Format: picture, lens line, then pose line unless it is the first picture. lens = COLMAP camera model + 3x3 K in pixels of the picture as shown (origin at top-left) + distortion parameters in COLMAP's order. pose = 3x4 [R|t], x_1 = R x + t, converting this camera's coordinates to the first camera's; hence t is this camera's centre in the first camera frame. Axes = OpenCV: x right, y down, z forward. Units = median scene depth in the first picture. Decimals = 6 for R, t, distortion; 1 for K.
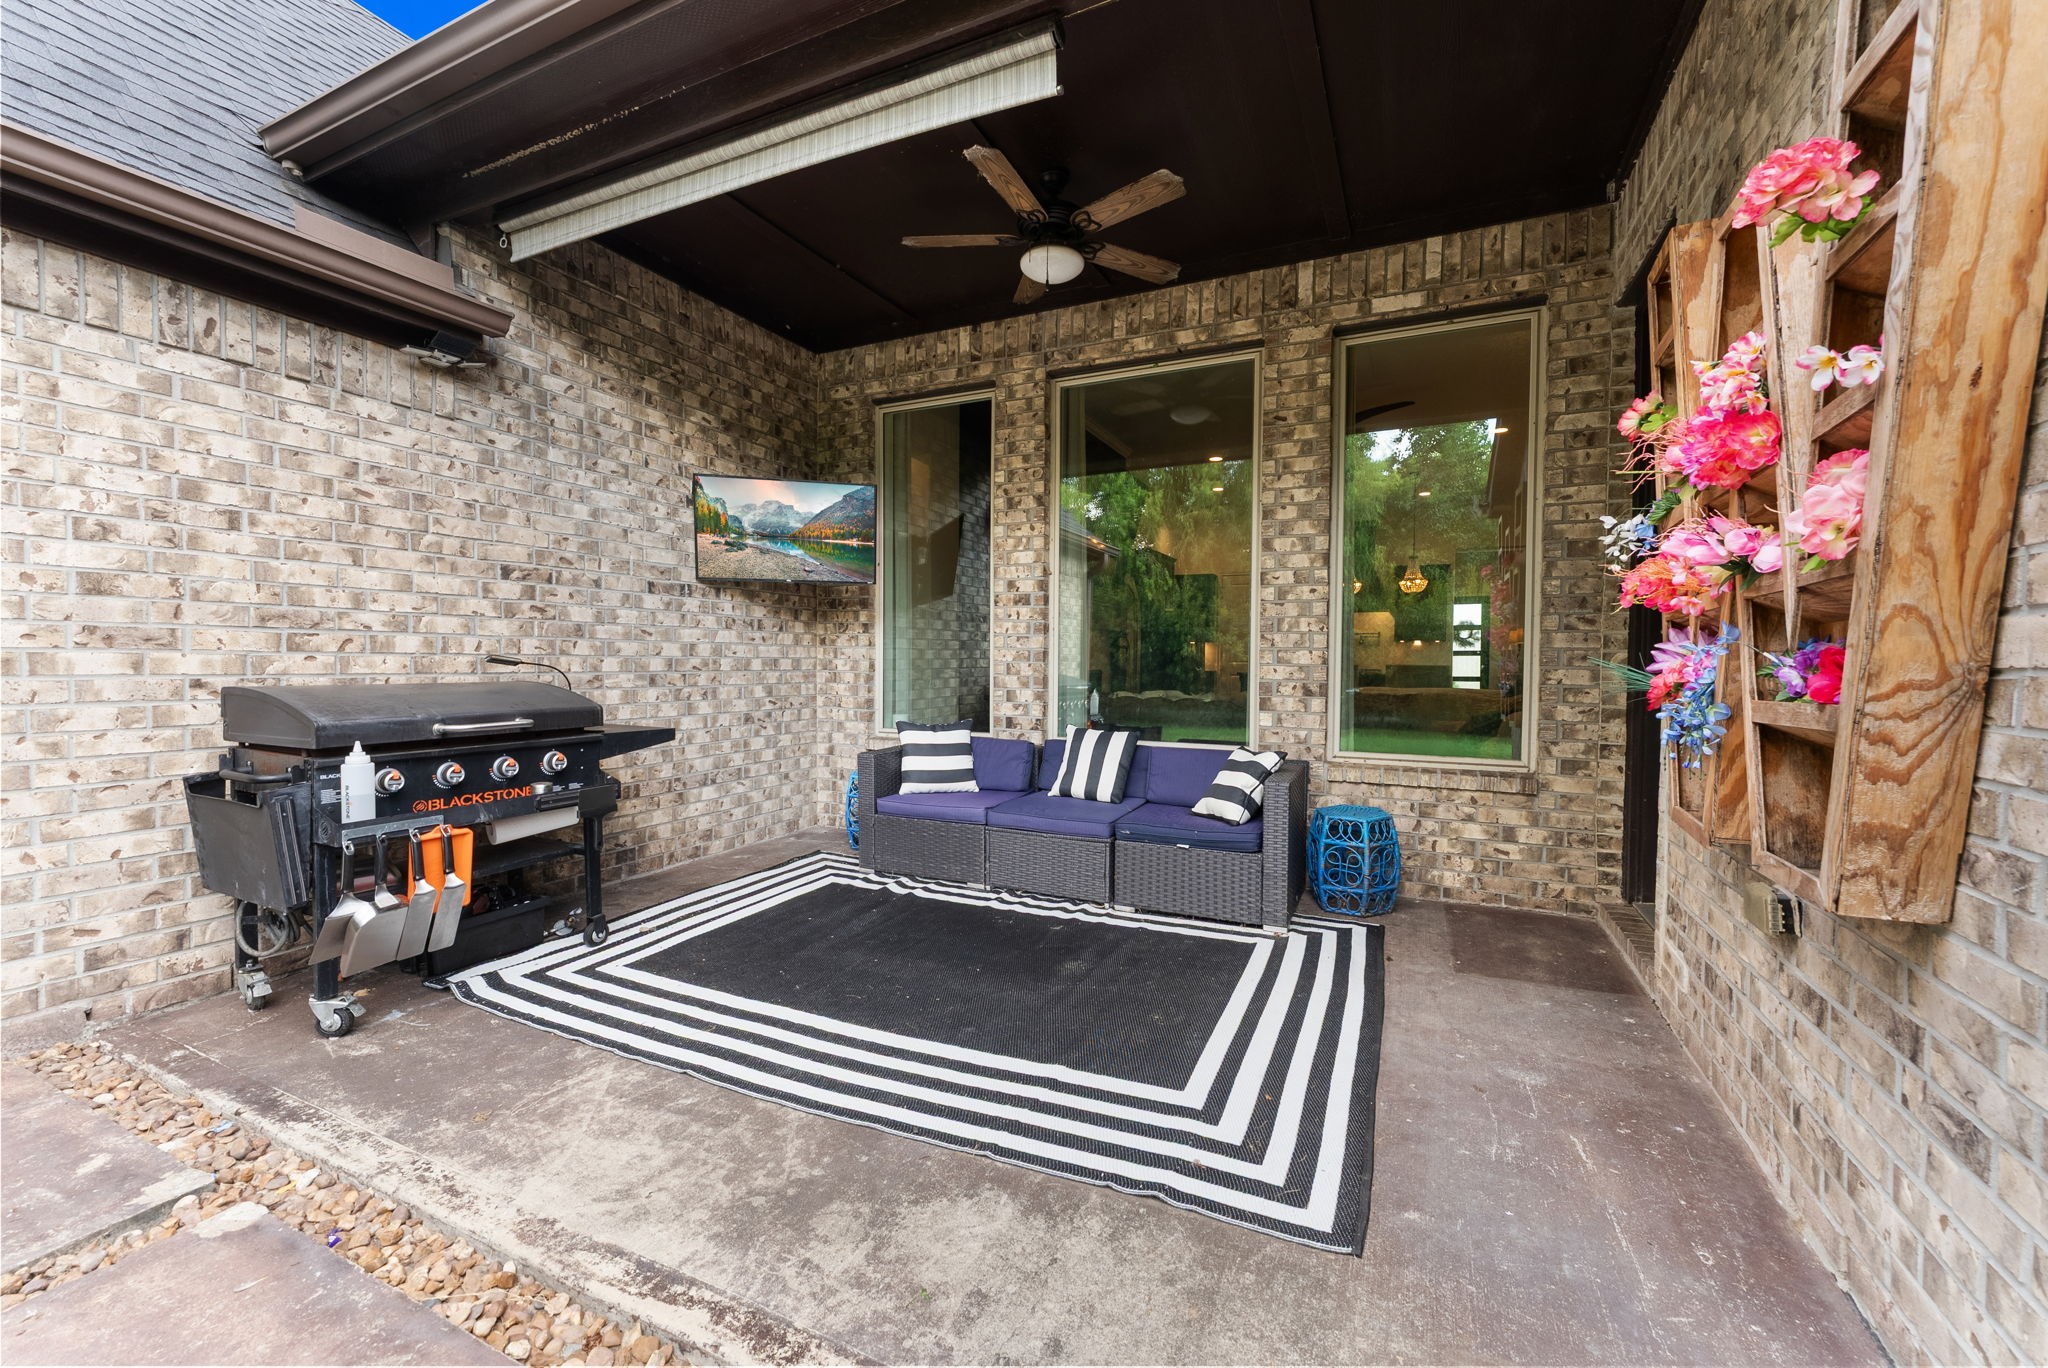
lens RADIAL K [[842.0, 0, 1025.1], [0, 842.0, 678.1], [0, 0, 1]] dist [0.004472, 0.000265]
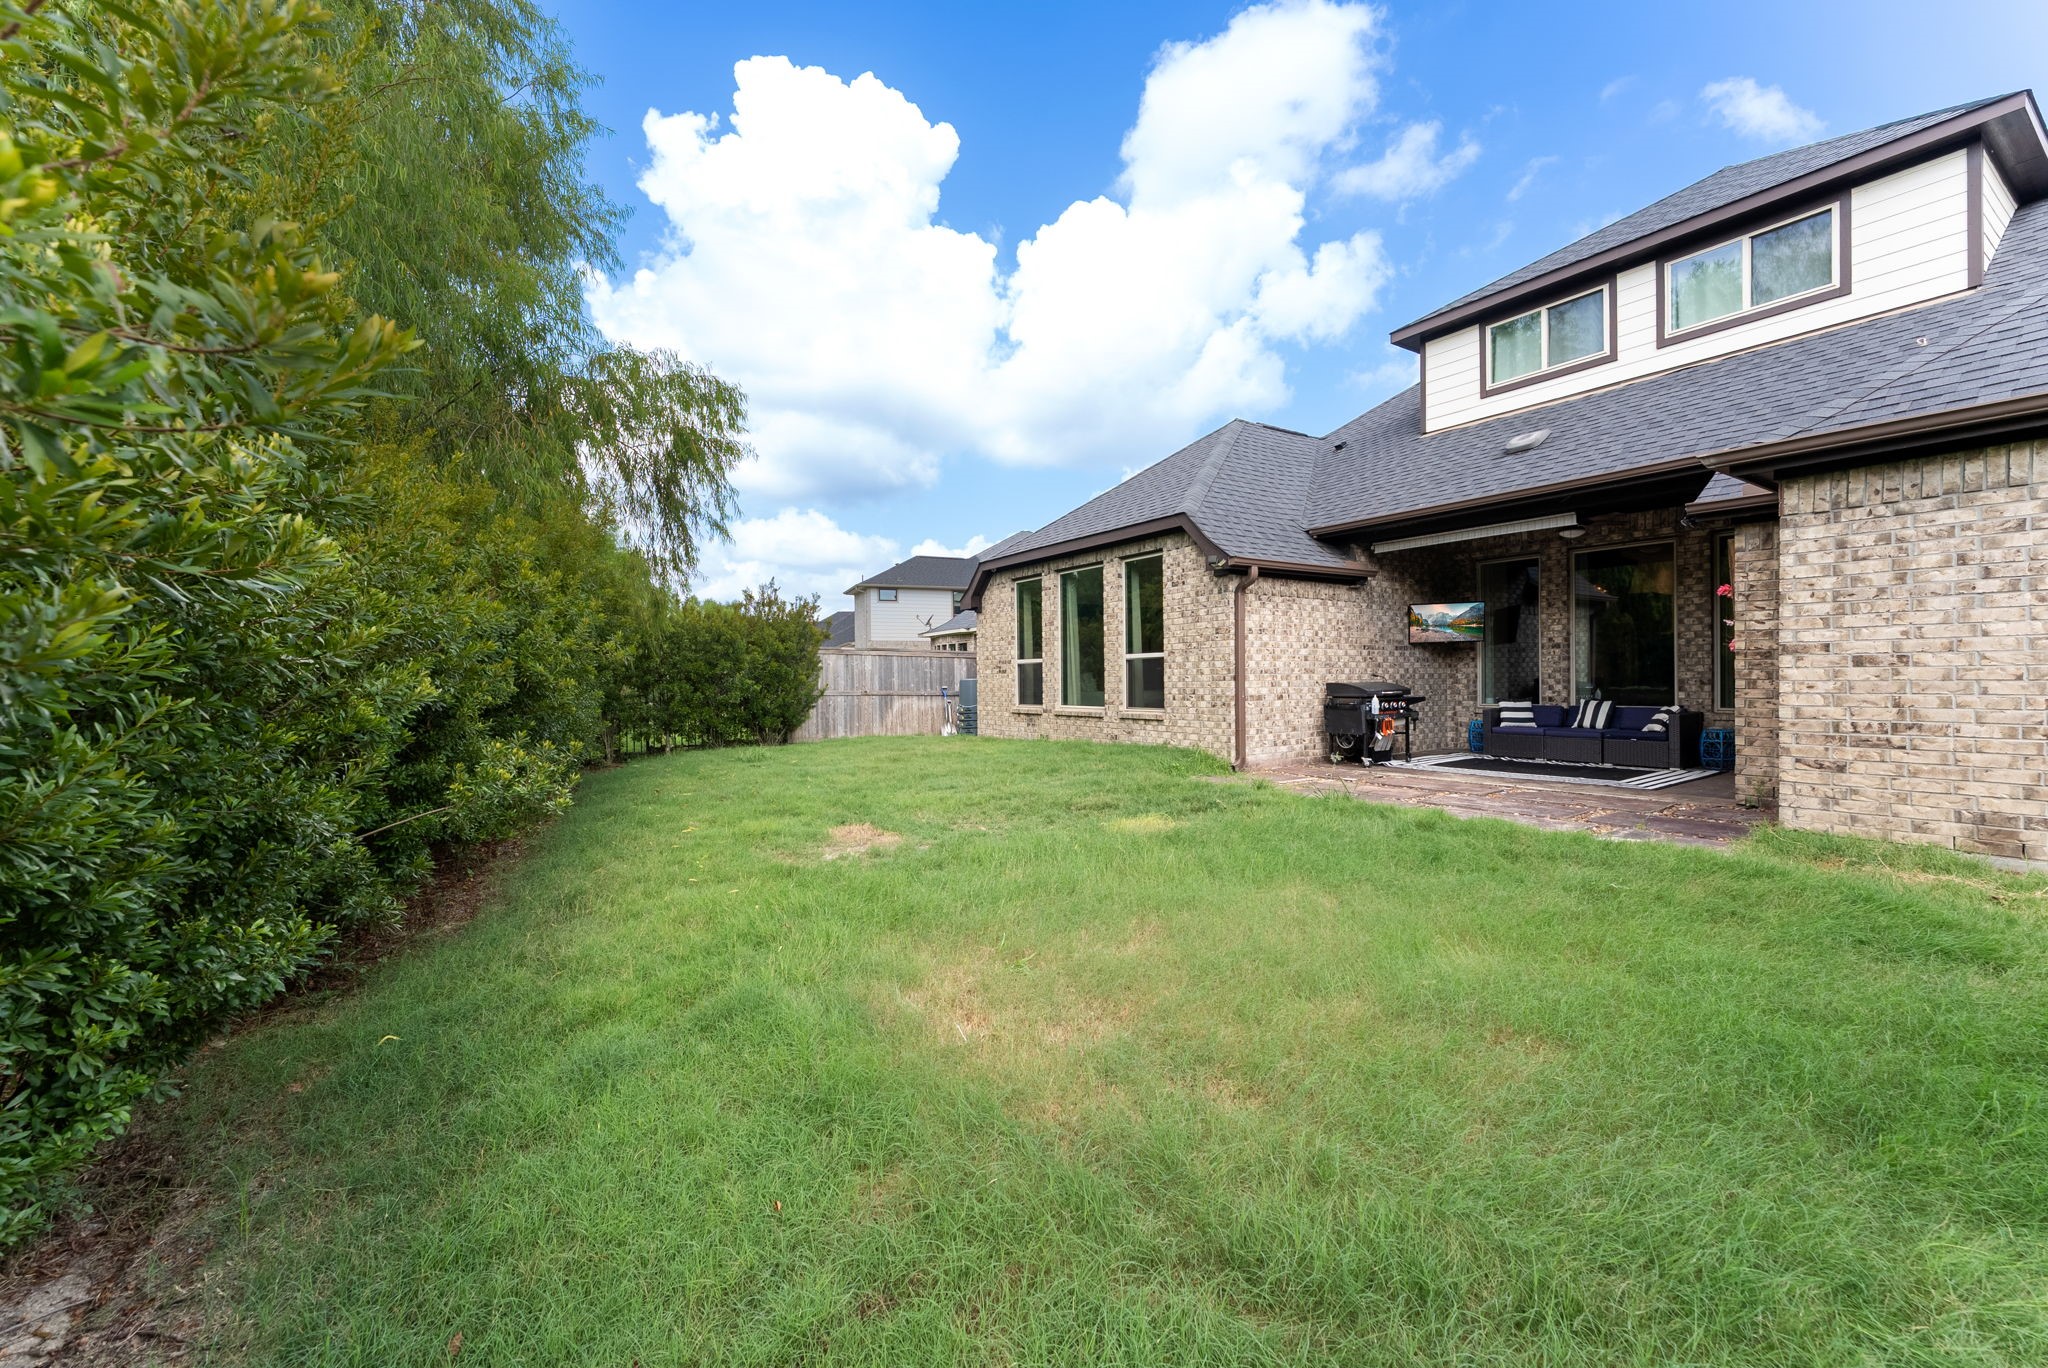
lens RADIAL K [[842.0, 0, 1019.7], [0, 842.0, 684.8], [0, 0, 1]] dist [0.004472, 0.000265]
pose [[0.862372, -0.013473, -0.506096, -0.112863], [0.006523, 0.999859, -0.015504, 0.043985], [0.506233, 0.010069, 0.862338, -1.913336]]
